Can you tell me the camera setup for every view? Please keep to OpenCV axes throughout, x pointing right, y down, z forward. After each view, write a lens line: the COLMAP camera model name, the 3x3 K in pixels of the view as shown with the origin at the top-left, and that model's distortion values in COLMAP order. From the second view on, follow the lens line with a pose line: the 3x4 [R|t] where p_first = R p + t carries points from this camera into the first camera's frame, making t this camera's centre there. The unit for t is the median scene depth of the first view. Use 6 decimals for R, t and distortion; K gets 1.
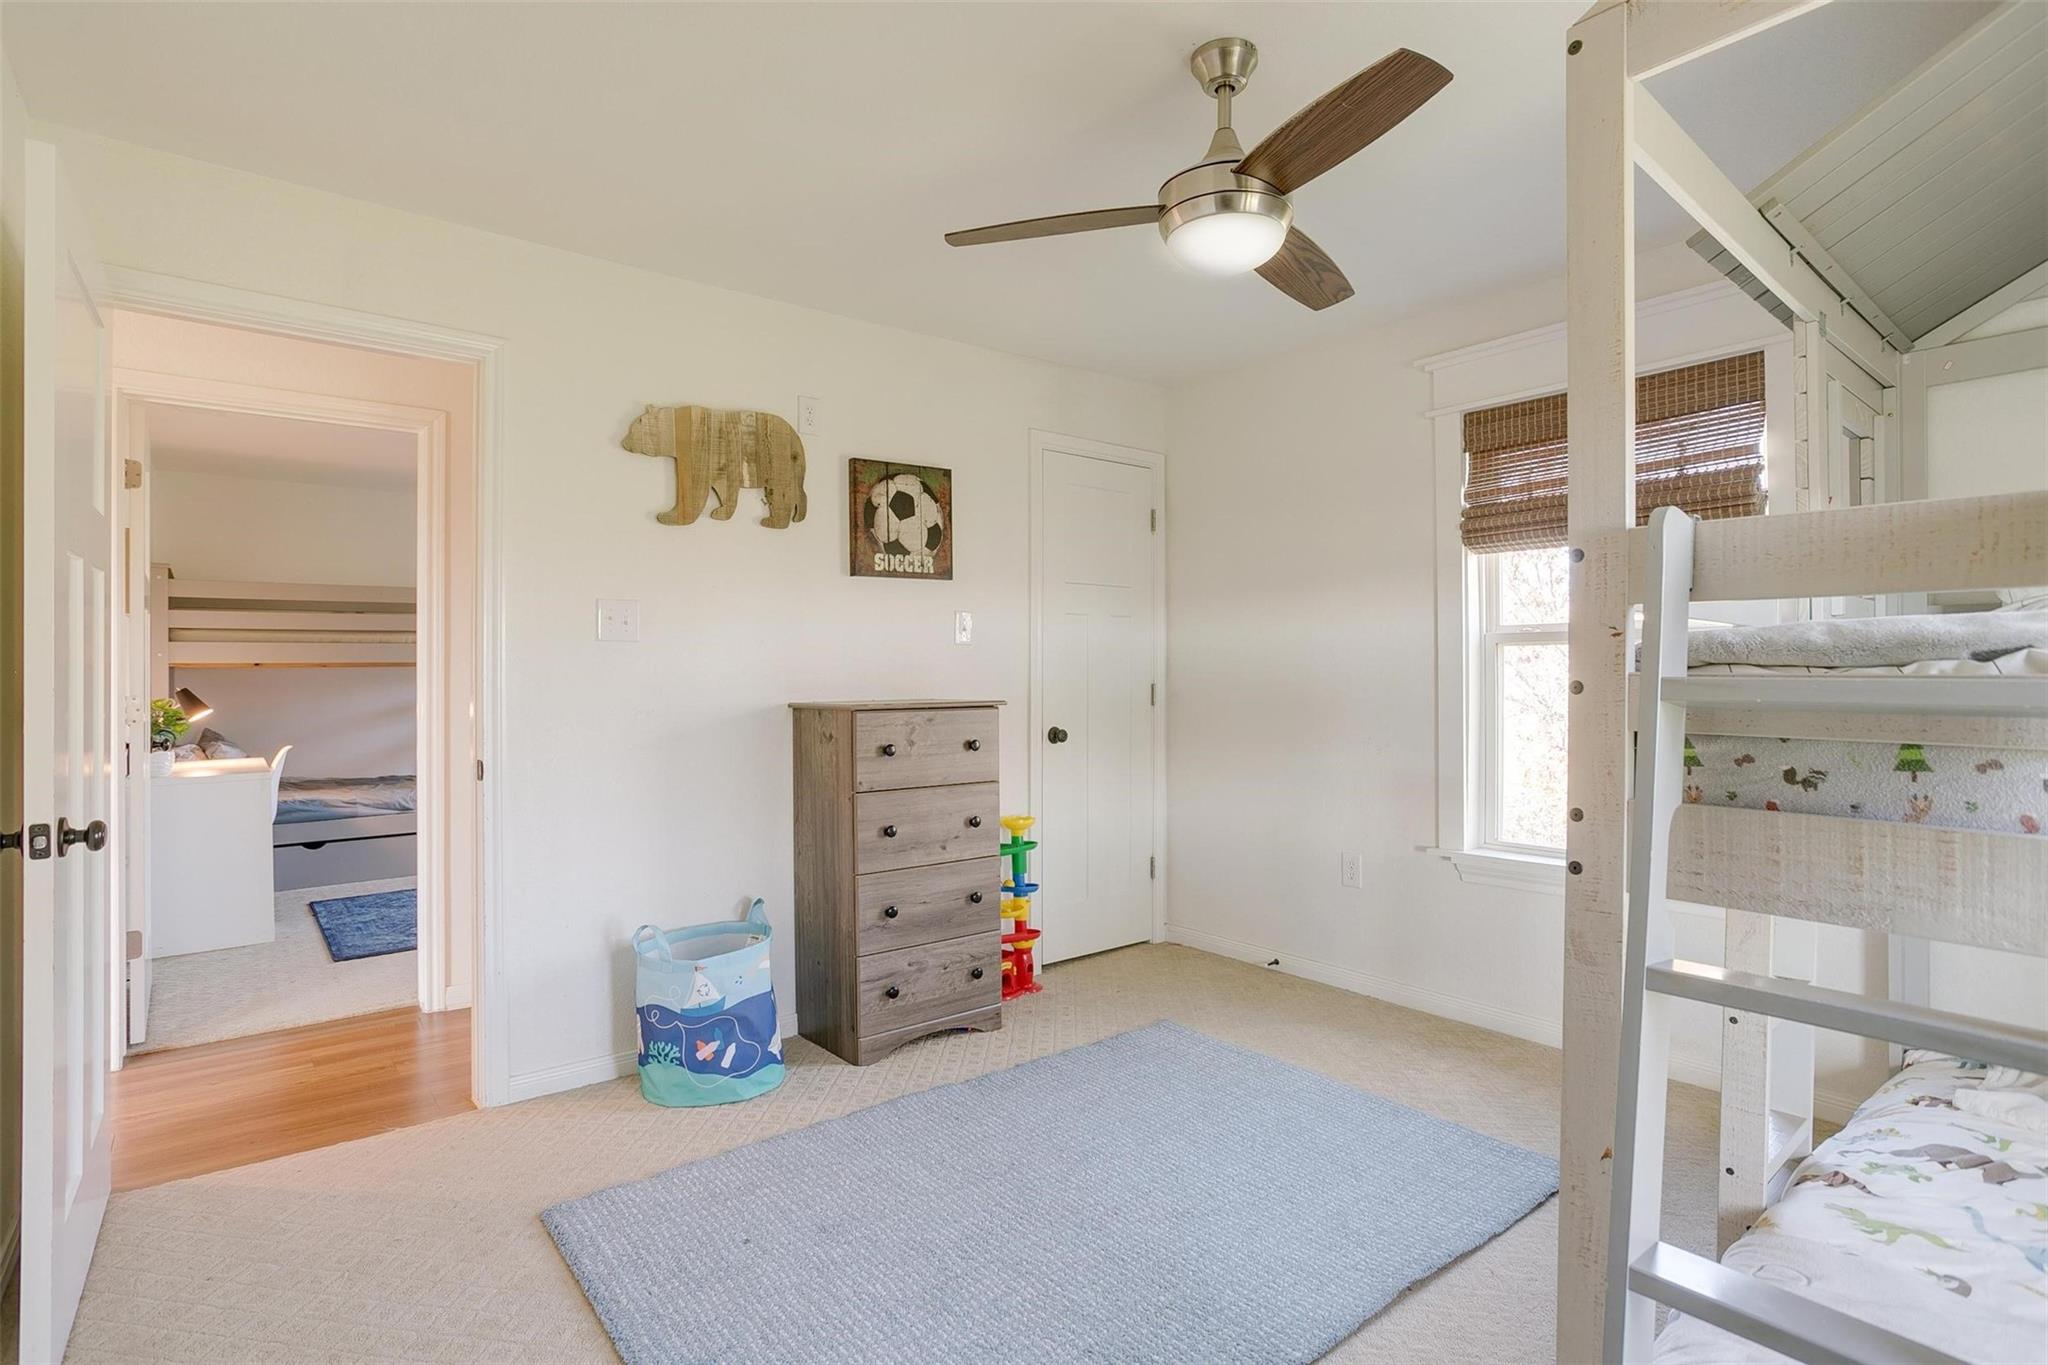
lens RADIAL K [[1039.3, 0, 1015.9], [0, 1039.3, 688.6], [0, 0, 1]] dist [-0.042489, 0.028605]
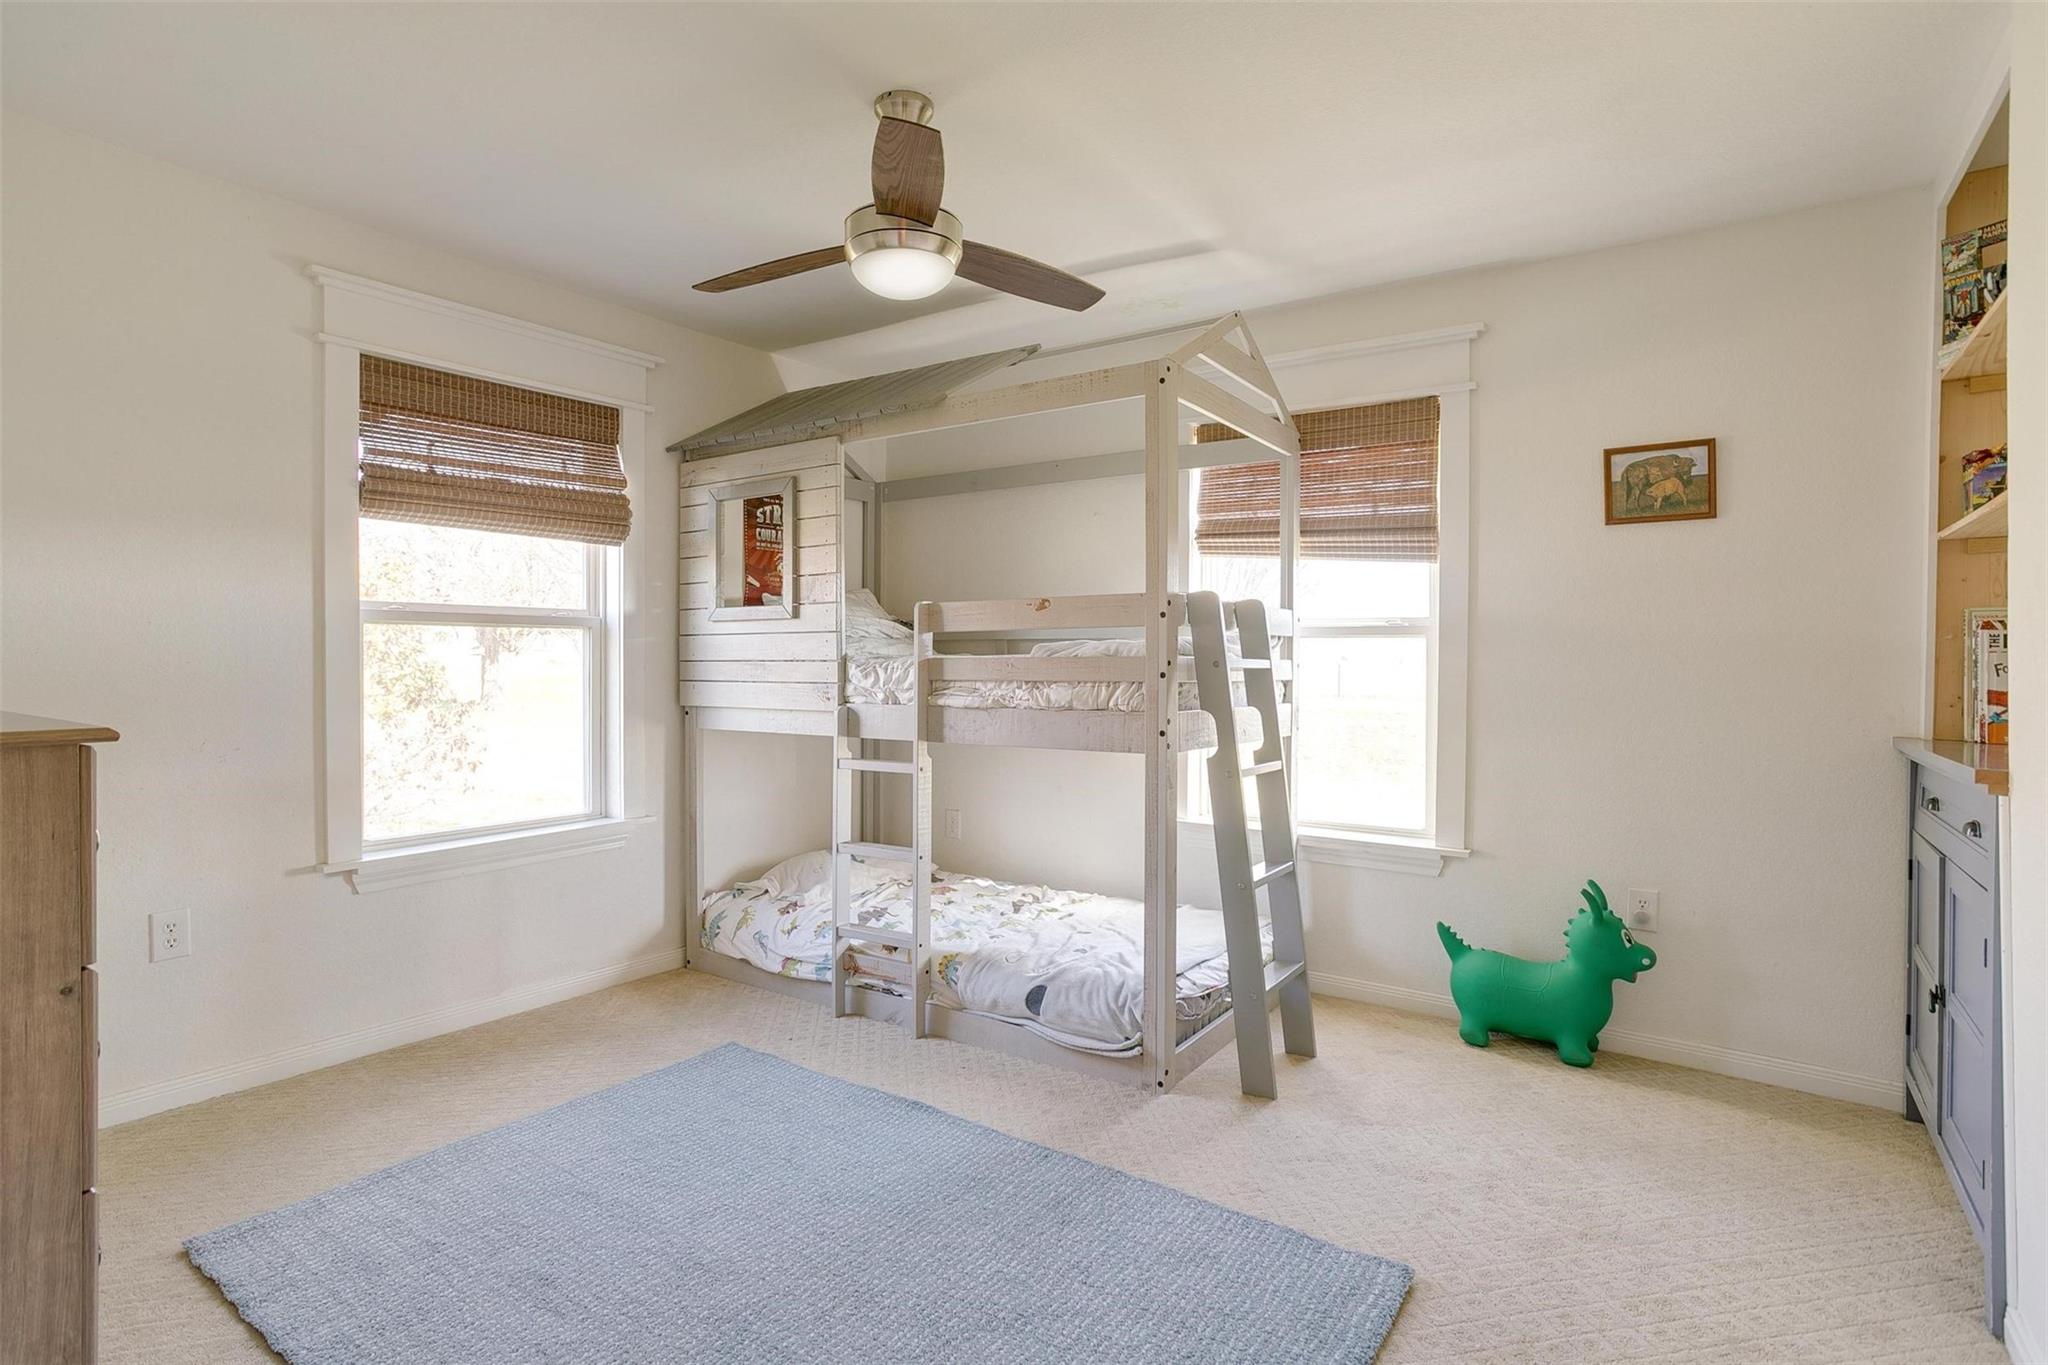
lens RADIAL K [[1011.5, 0, 1024.0], [0, 1011.5, 682.5], [0, 0, 1]] dist [-0.063562, -0.000012]
pose [[-0.310756, -0.013095, 0.950400, -0.542063], [0.020564, 0.999578, 0.020497, 0.003737], [-0.950267, 0.025913, -0.310355, 0.760318]]
